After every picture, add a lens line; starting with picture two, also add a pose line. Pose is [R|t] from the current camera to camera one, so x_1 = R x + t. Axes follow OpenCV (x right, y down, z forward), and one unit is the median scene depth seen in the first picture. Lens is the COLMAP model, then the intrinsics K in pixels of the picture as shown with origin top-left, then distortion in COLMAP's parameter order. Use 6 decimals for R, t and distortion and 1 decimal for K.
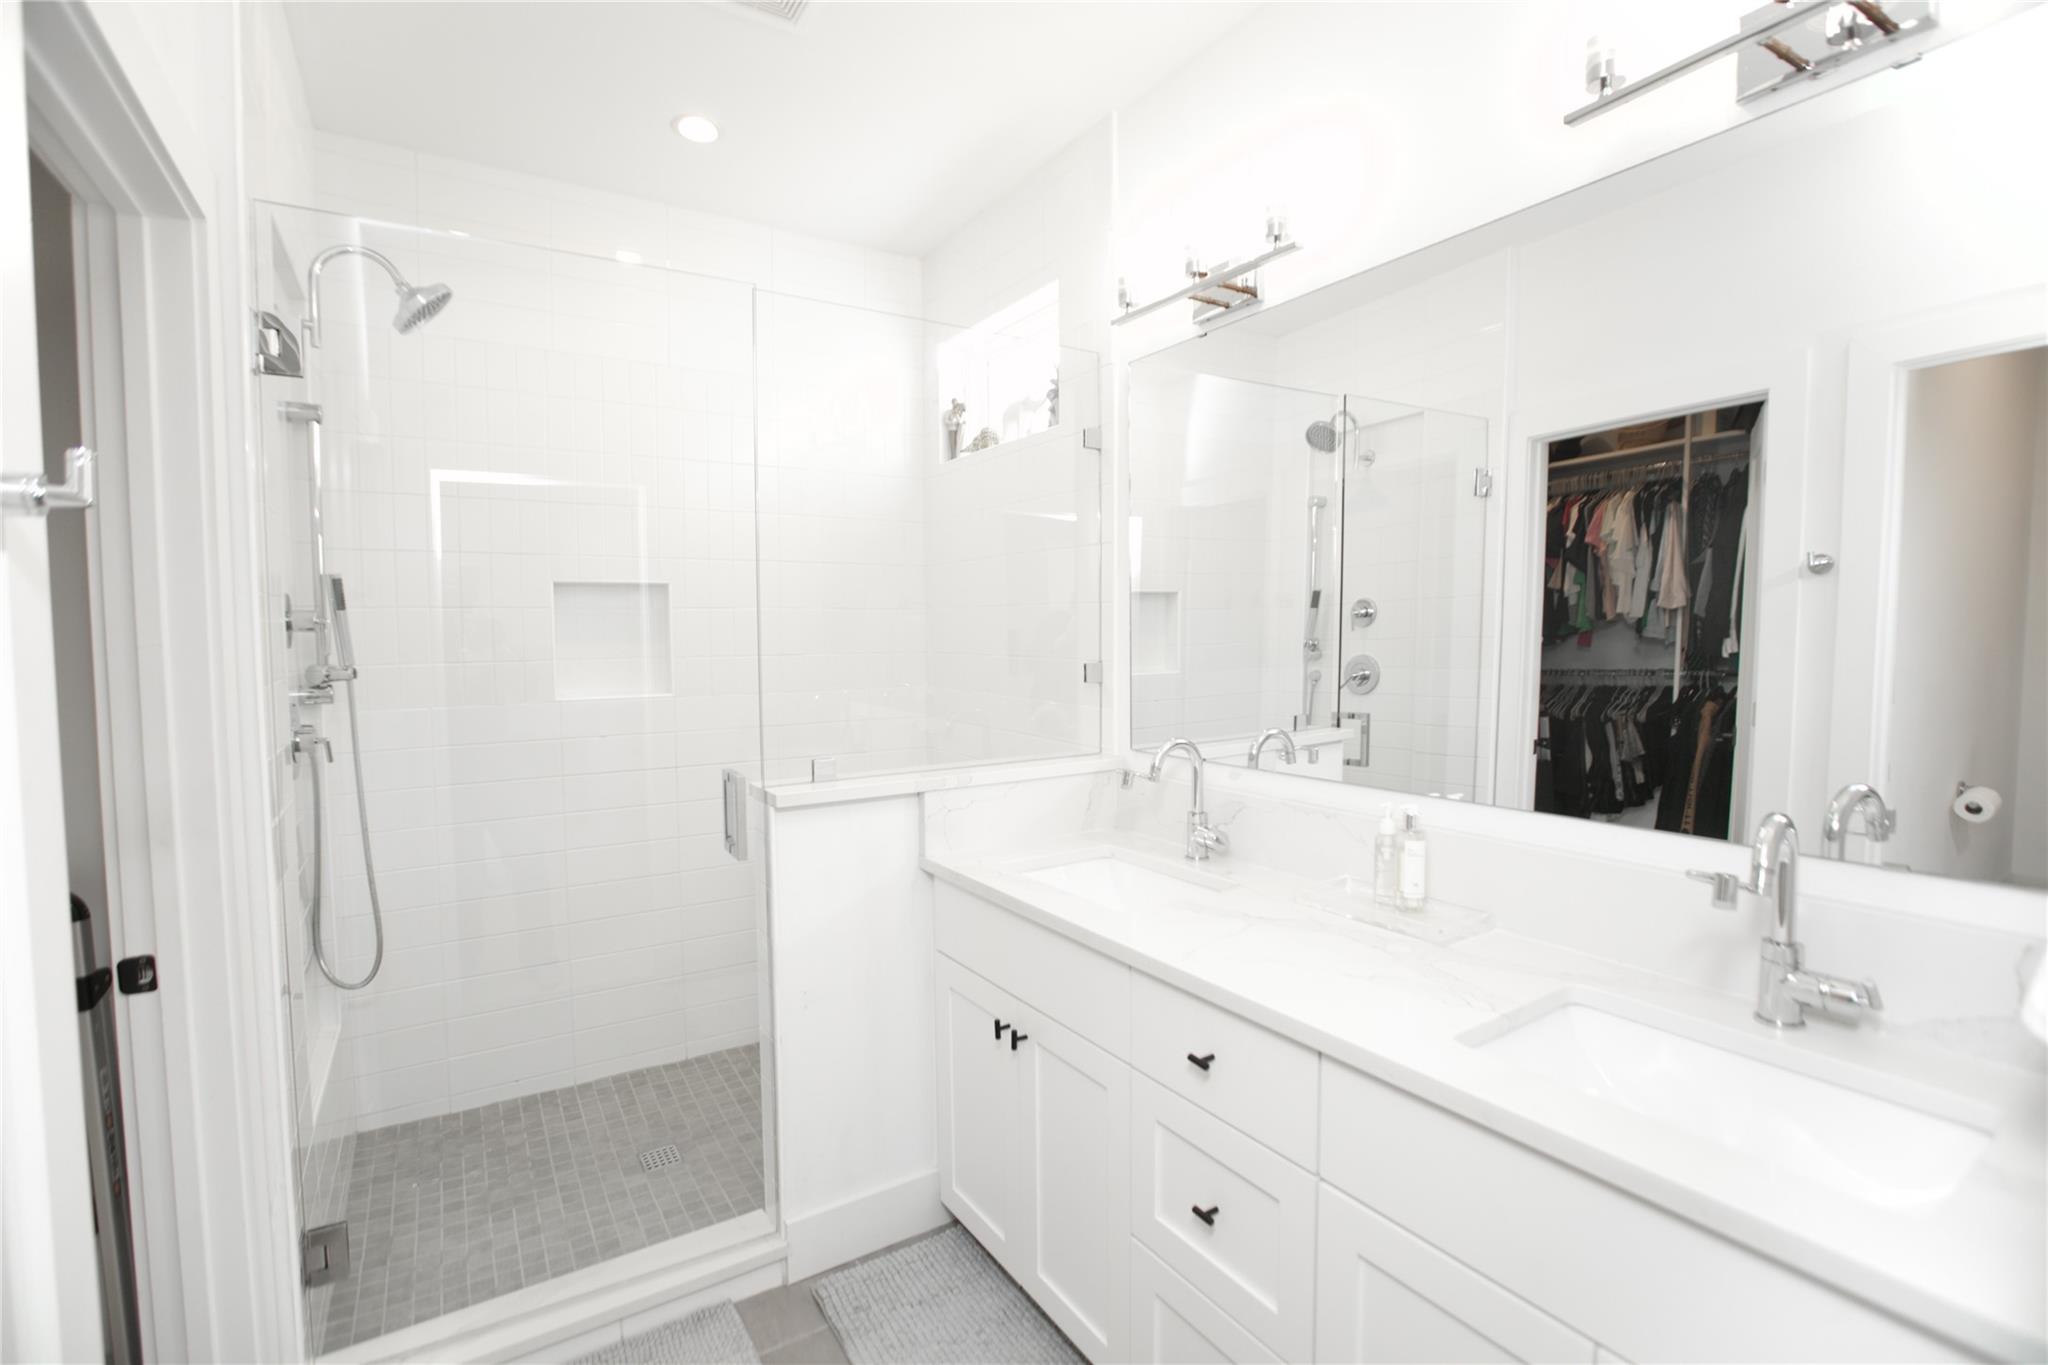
lens RADIAL K [[926.6, 0, 1025.0], [0, 926.6, 675.8], [0, 0, 1]] dist [-0.061855, 0.024529]
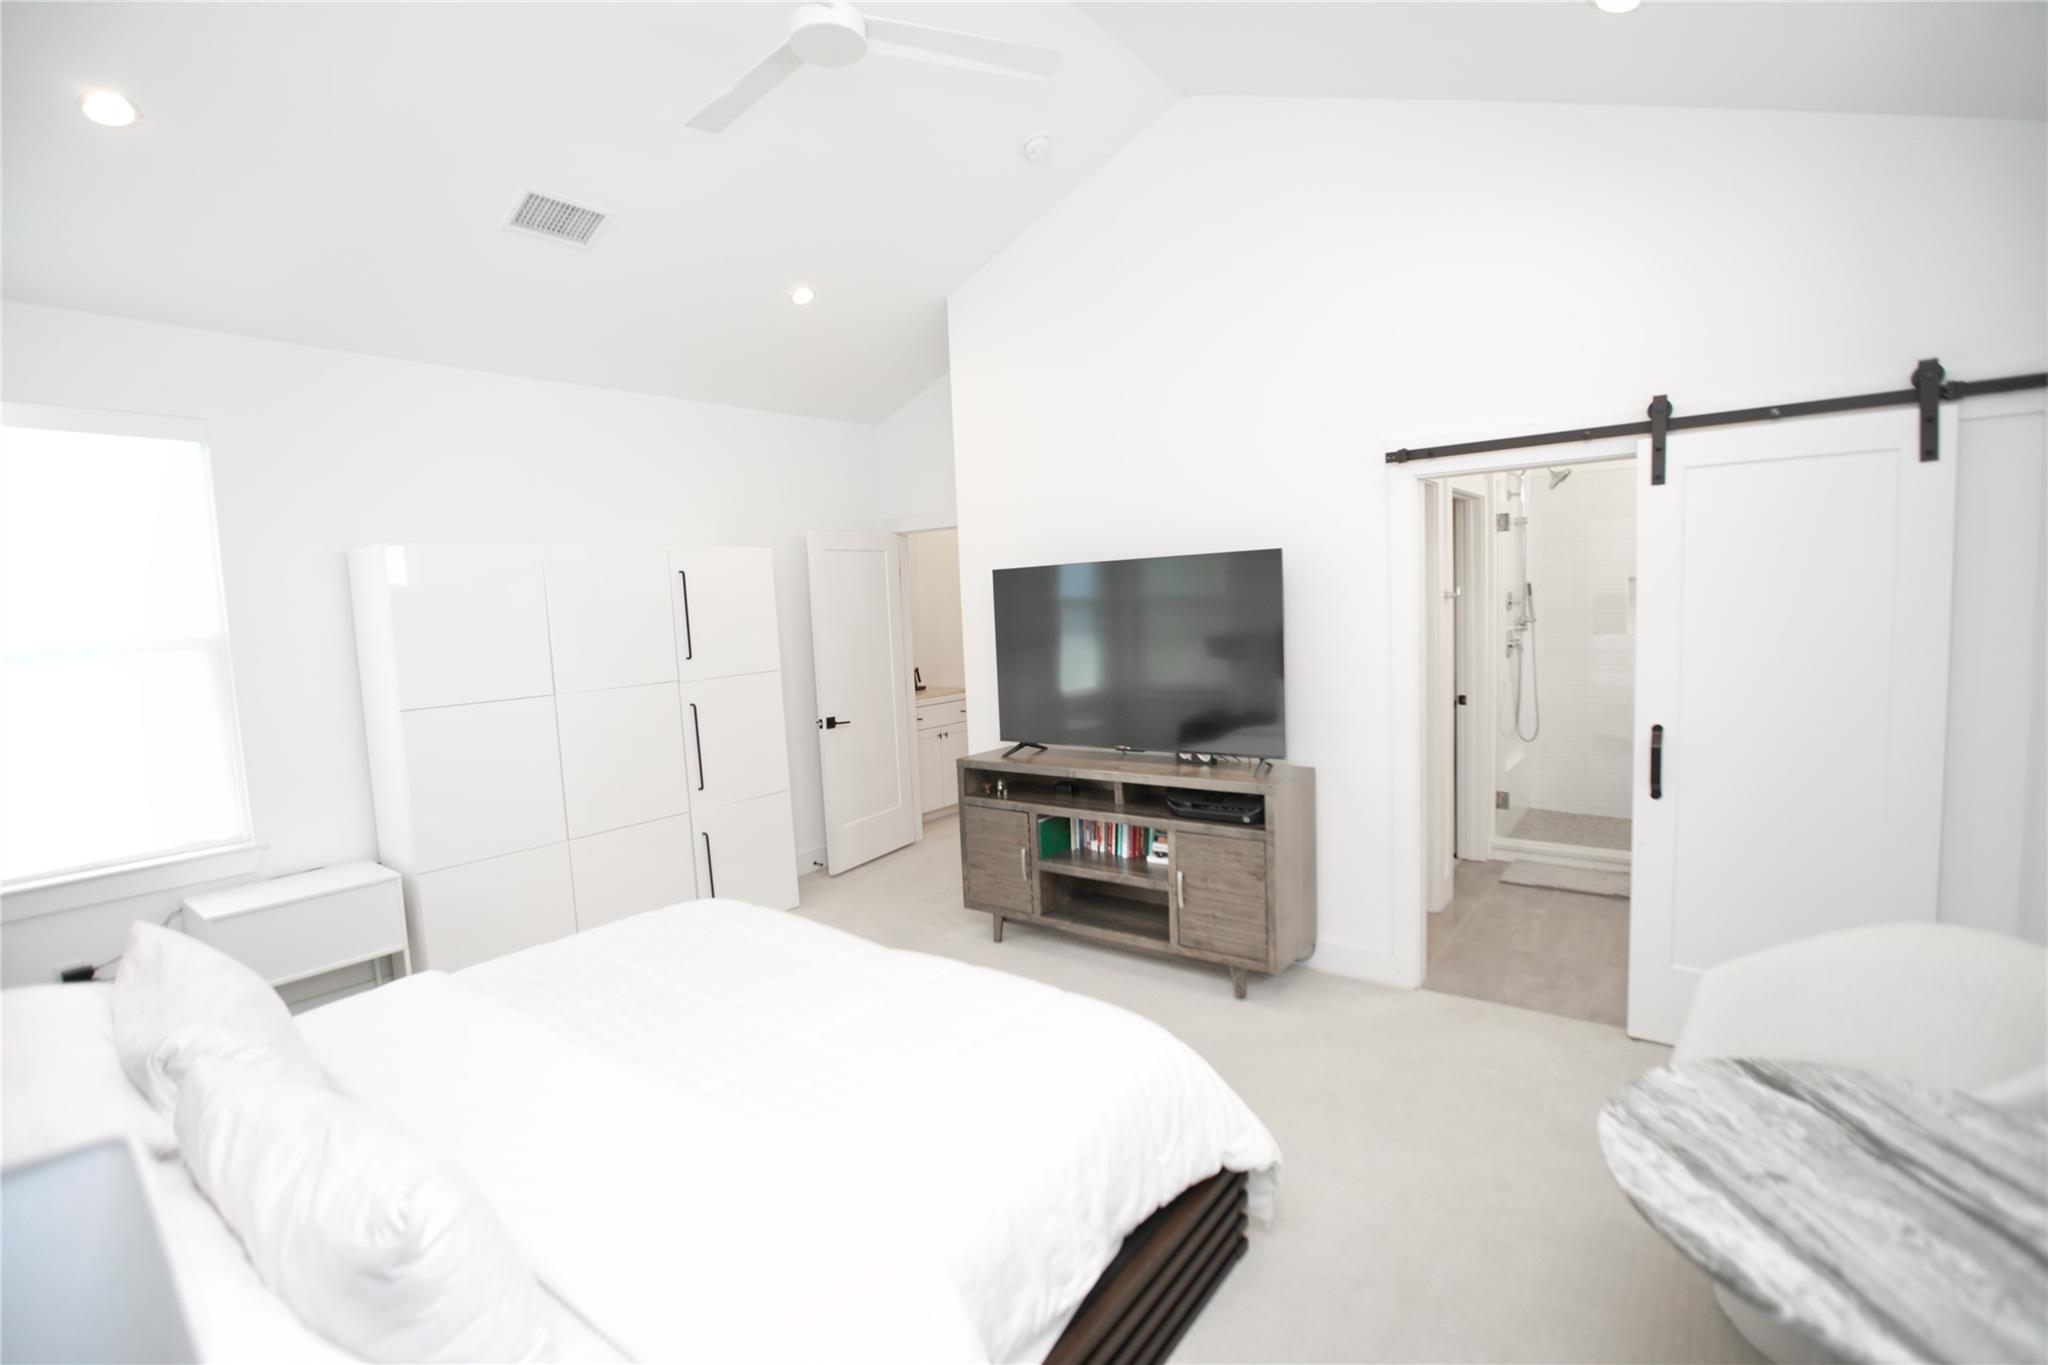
lens RADIAL K [[977.2, 0, 1021.8], [0, 977.2, 684.1], [0, 0, 1]] dist [-0.061215, 0.000145]
pose [[0.336899, 0.086063, -0.937599, 1.398086], [-0.001166, 0.995851, 0.090992, -0.069614], [0.941540, -0.029562, 0.335602, -1.354391]]
